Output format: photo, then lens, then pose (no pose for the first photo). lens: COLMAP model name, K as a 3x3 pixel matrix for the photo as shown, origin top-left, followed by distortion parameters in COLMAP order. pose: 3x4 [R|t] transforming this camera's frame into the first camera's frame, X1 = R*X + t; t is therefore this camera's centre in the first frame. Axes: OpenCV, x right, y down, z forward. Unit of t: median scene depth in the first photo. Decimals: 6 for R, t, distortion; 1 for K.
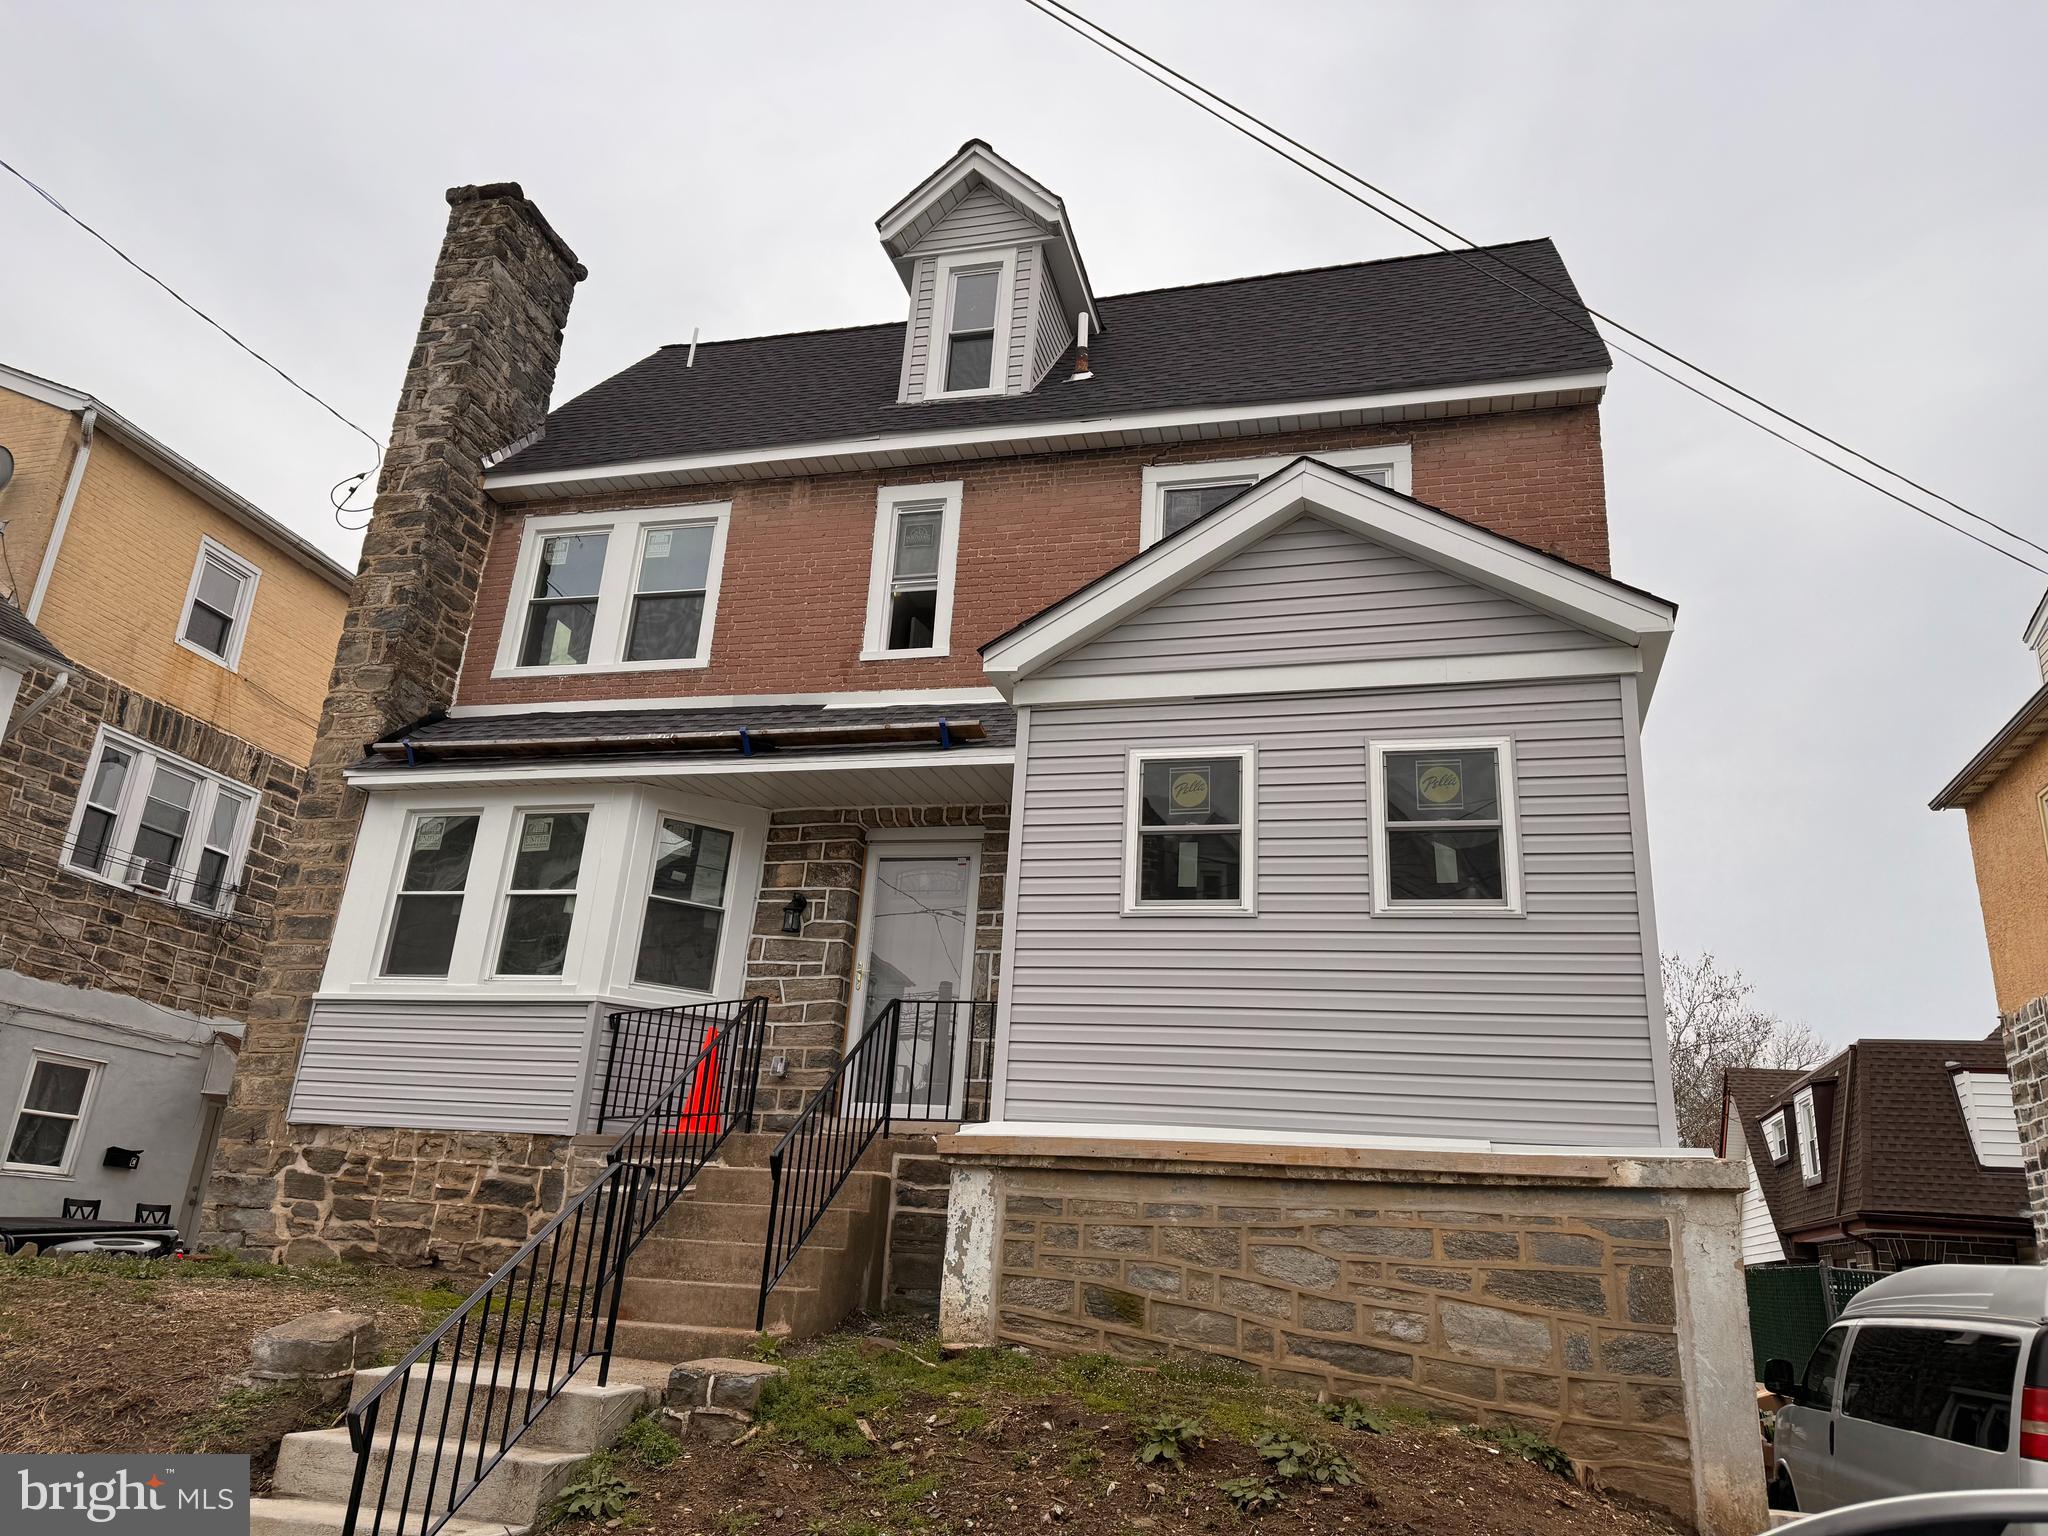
lens RADIAL K [[1440.1, 0, 1024.7], [0, 1440.1, 766.3], [0, 0, 1]] dist [0.010798, 0.003114]
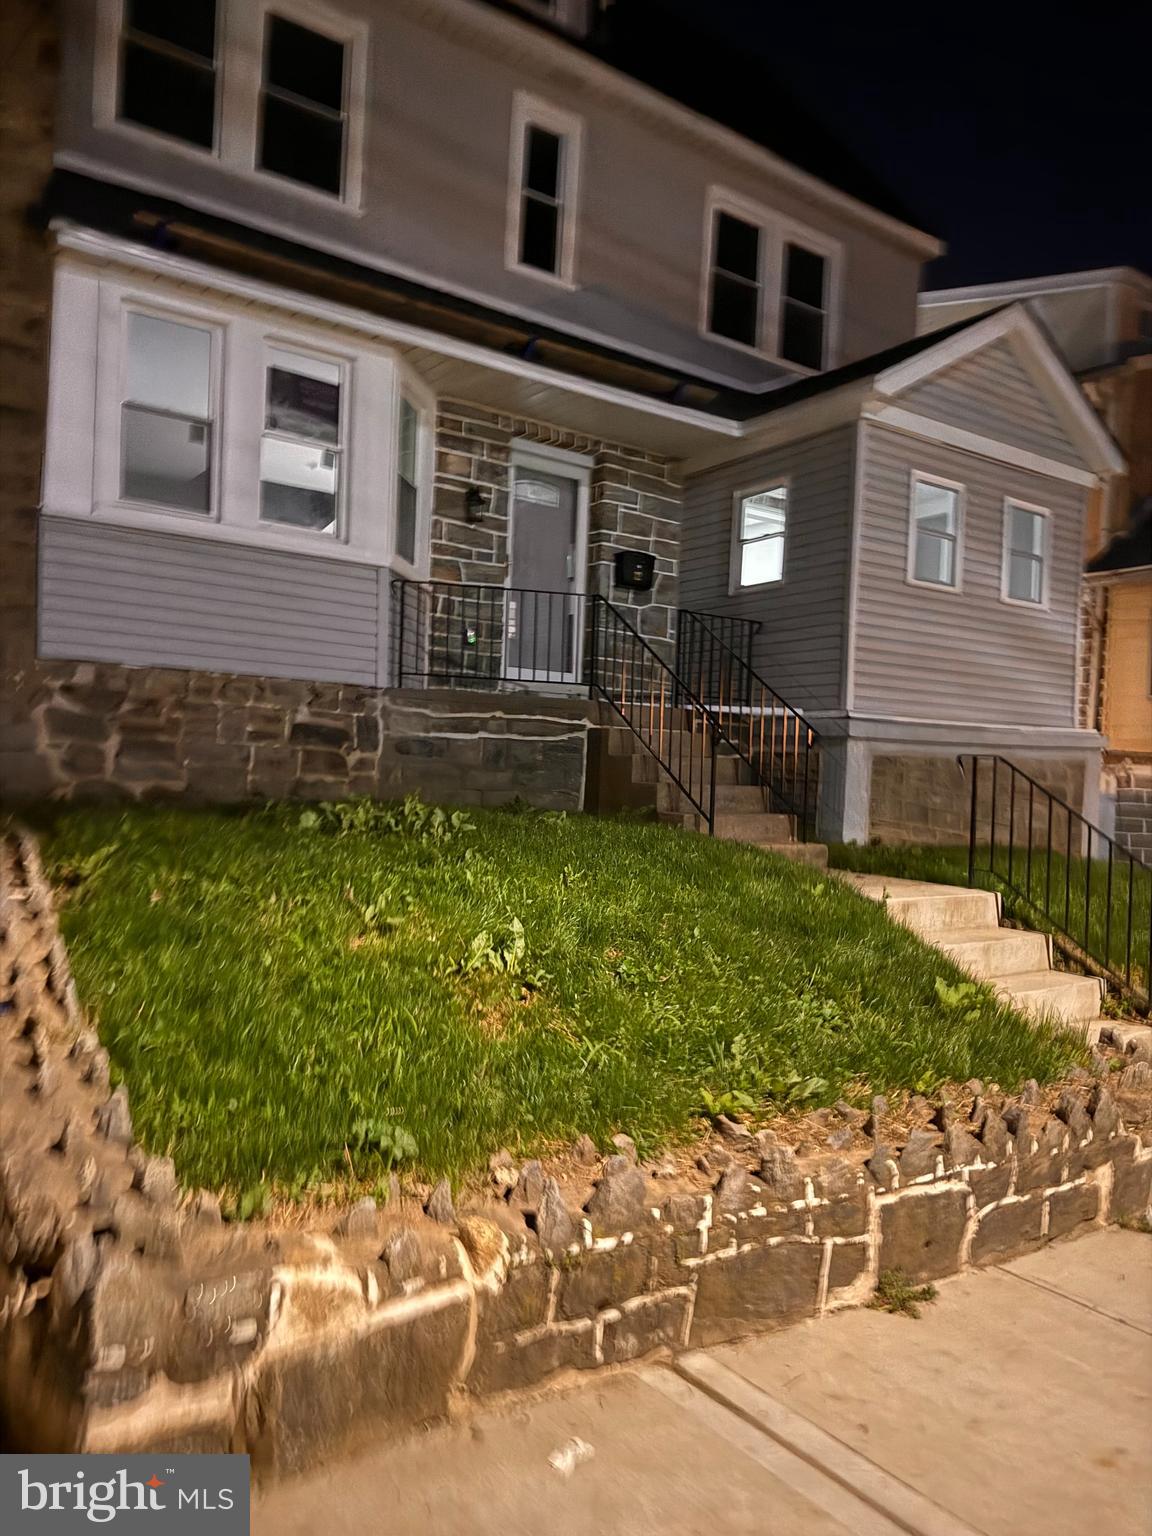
lens RADIAL K [[1080.0, 0, 575.8], [0, 1080.0, 769.6], [0, 0, 1]] dist [0.010798, 0.003114]
pose [[0.636208, -0.036260, 0.770665, -0.841512], [-0.263225, 0.928758, 0.260999, 0.054552], [-0.725225, -0.368908, 0.581339, 0.365995]]
